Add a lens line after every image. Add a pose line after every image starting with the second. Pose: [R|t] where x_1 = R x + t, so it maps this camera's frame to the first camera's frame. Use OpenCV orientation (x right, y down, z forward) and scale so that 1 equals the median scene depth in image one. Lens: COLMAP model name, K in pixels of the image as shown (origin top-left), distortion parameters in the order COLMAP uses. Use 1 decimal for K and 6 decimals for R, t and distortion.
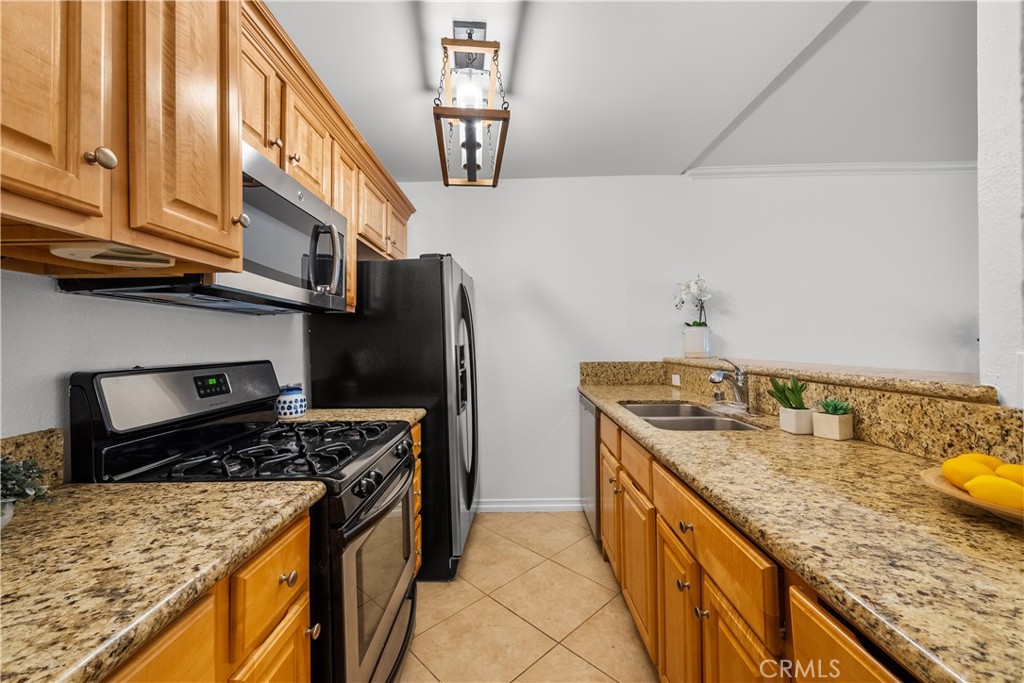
lens RADIAL K [[410.4, 0, 509.3], [0, 410.4, 341.9], [0, 0, 1]] dist [-0.000918, -0.000031]
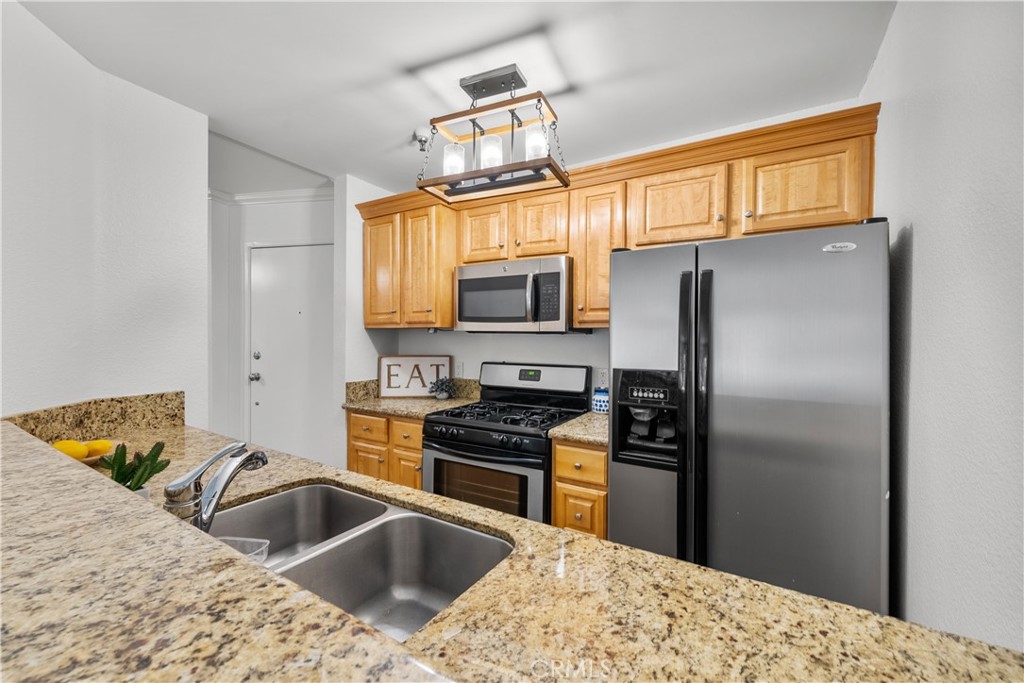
lens RADIAL K [[410.4, 0, 511.9], [0, 410.4, 340.3], [0, 0, 1]] dist [-0.000918, -0.000031]
pose [[-0.510310, 0.016467, -0.859833, 0.753233], [0.004512, 0.999854, 0.016470, -0.068494], [0.859979, 0.004526, -0.510310, 1.494252]]
